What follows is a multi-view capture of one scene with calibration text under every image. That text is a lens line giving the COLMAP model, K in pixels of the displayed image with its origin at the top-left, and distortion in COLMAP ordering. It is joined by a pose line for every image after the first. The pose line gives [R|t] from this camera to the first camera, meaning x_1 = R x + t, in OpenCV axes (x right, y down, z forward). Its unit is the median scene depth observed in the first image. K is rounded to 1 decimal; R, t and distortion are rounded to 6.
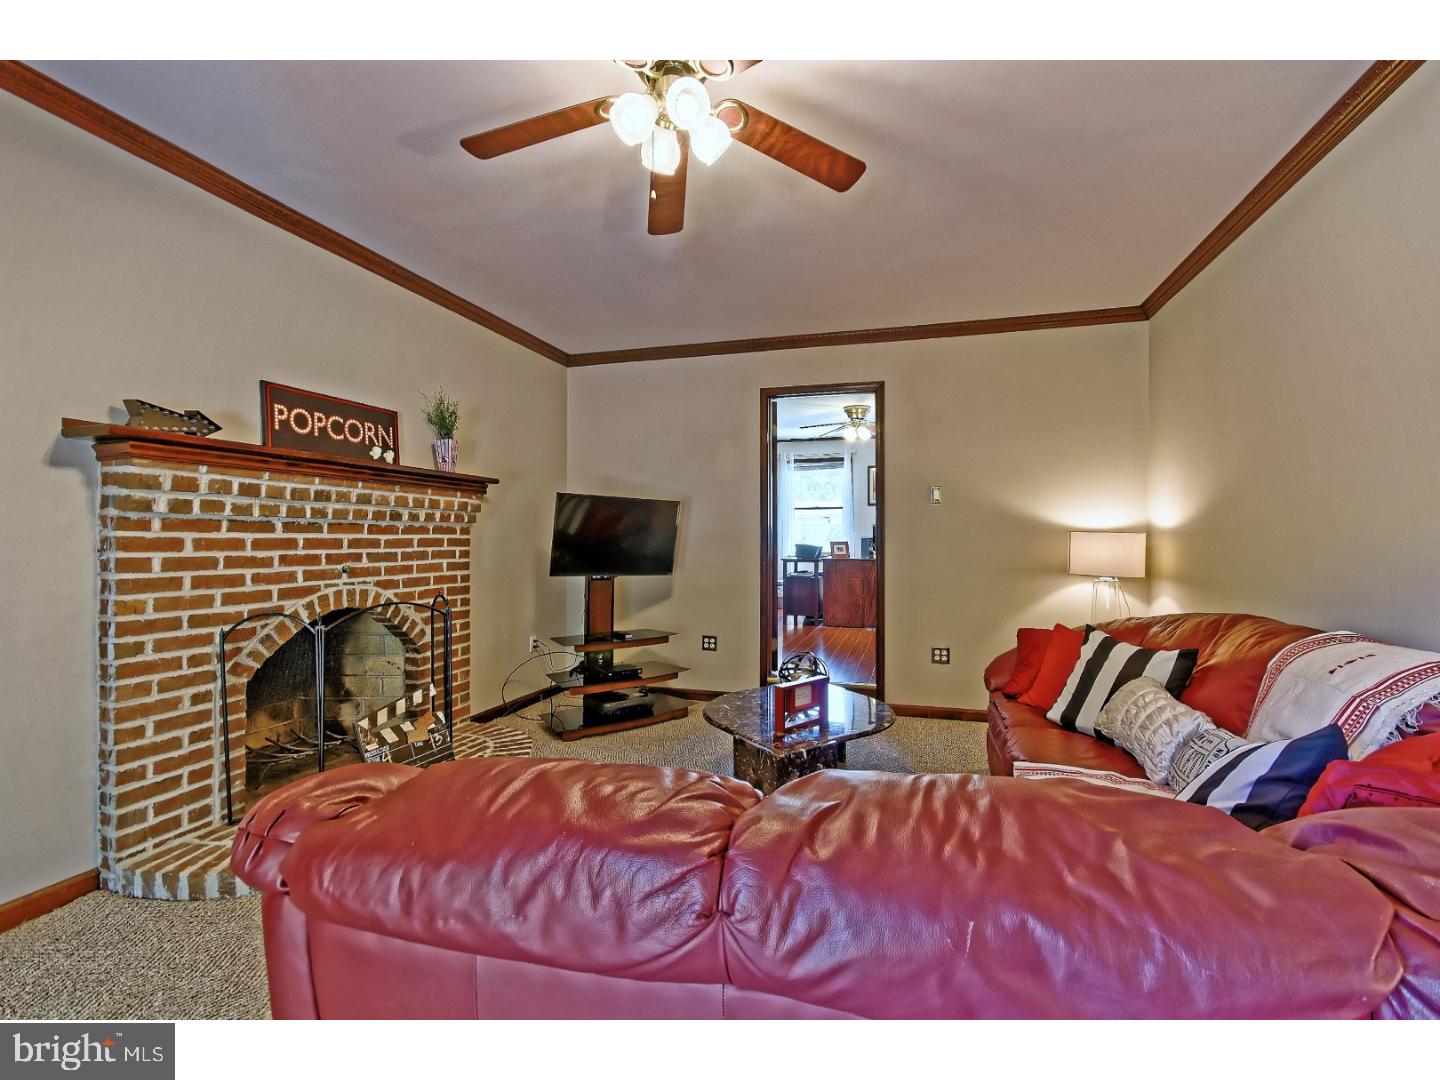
lens RADIAL K [[634.8, 0, 721.8], [0, 634.8, 537.1], [0, 0, 1]] dist [0.000763, -0.000107]
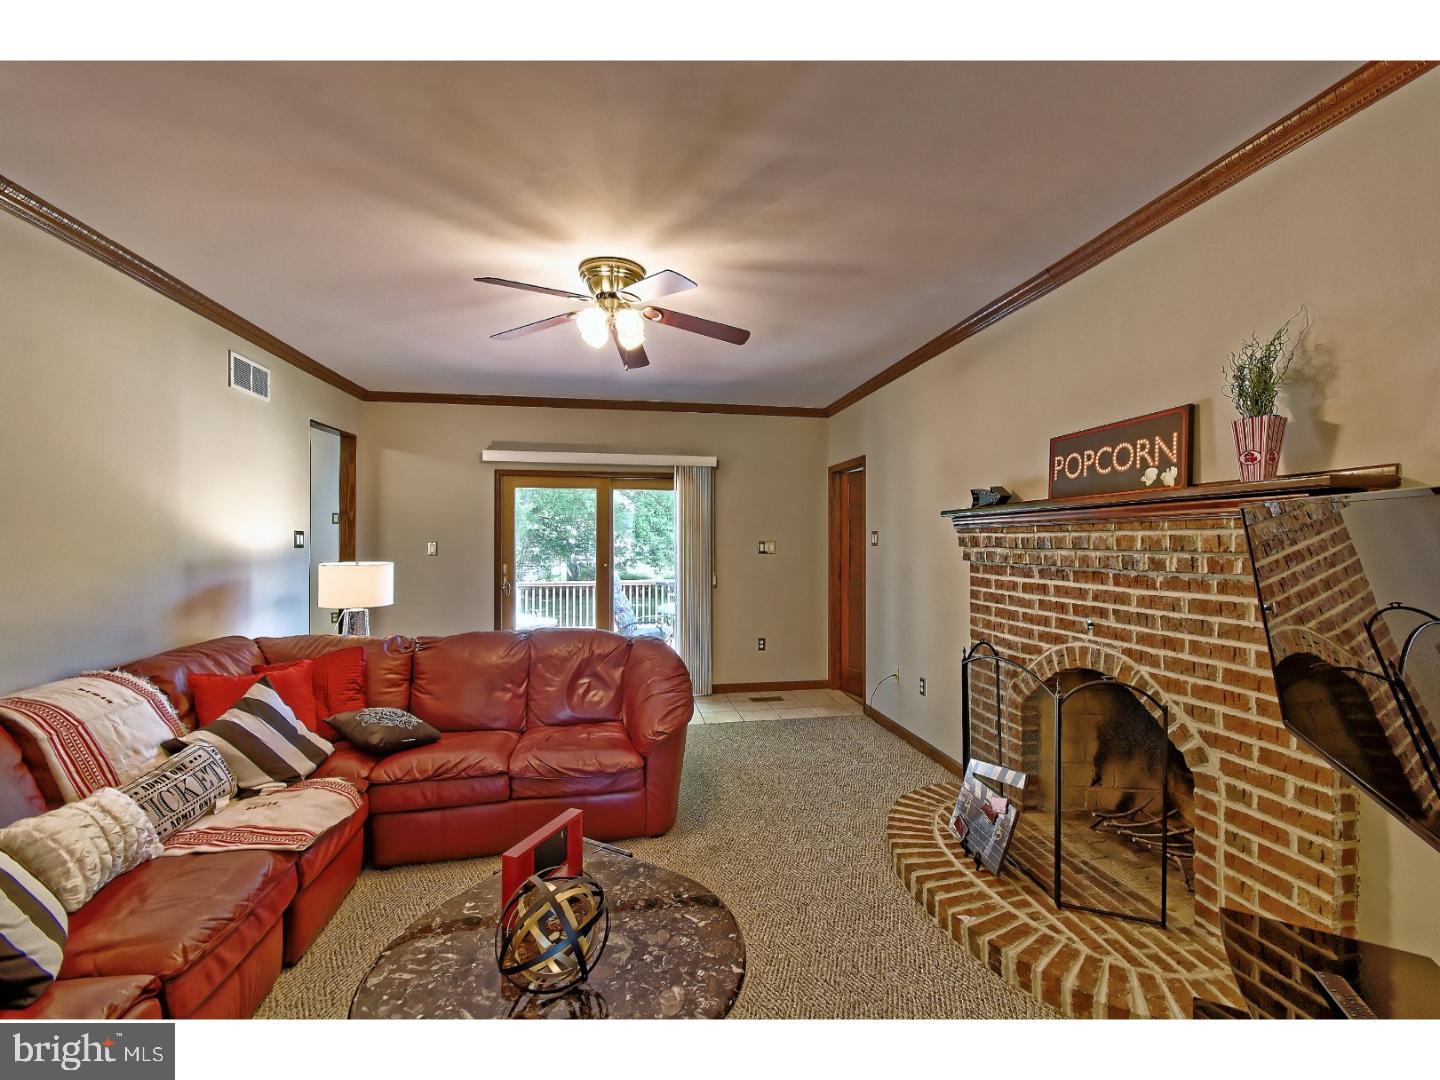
lens RADIAL K [[634.8, 0, 722.4], [0, 634.8, 546.5], [0, 0, 1]] dist [0.000763, -0.000107]
pose [[-0.895412, -0.001206, -0.445237, 0.237913], [-0.003505, 0.999984, 0.004339, -0.056777], [0.445225, 0.005446, -0.895402, 1.527077]]
